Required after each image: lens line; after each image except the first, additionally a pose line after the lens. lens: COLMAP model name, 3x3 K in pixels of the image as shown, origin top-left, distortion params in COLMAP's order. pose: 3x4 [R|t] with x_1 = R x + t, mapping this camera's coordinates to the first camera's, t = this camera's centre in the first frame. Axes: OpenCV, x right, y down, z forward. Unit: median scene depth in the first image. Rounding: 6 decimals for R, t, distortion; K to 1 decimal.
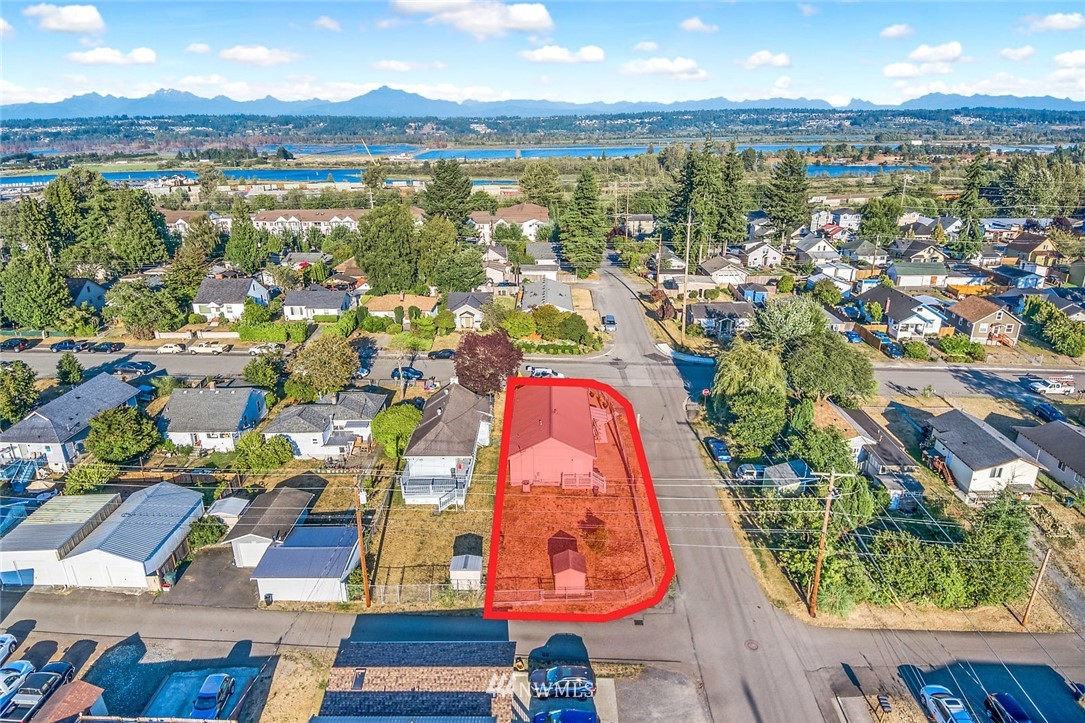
lens RADIAL K [[719.4, 0, 533.9], [0, 719.4, 376.0], [0, 0, 1]] dist [0.093374, -0.141439]
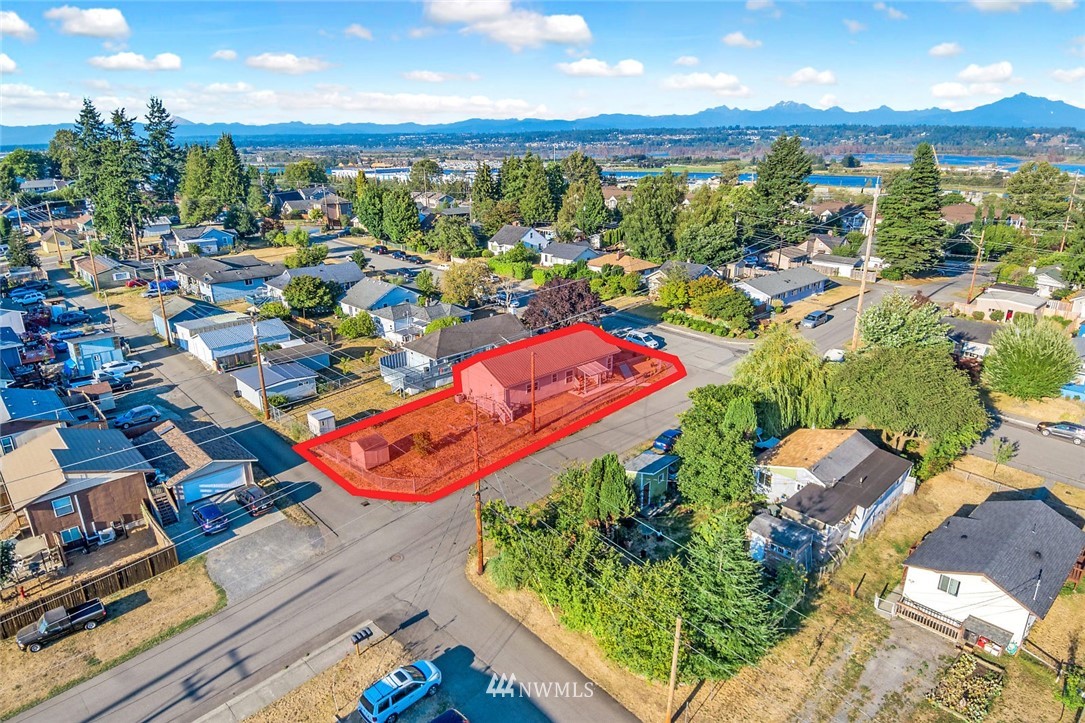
lens RADIAL K [[719.4, 0, 533.9], [0, 719.4, 376.0], [0, 0, 1]] dist [0.093374, -0.141439]
pose [[0.660361, 0.236140, -0.712854, 0.151594], [-0.255544, 0.963282, 0.082370, 0.000805], [0.706131, 0.127771, 0.696458, 0.059920]]
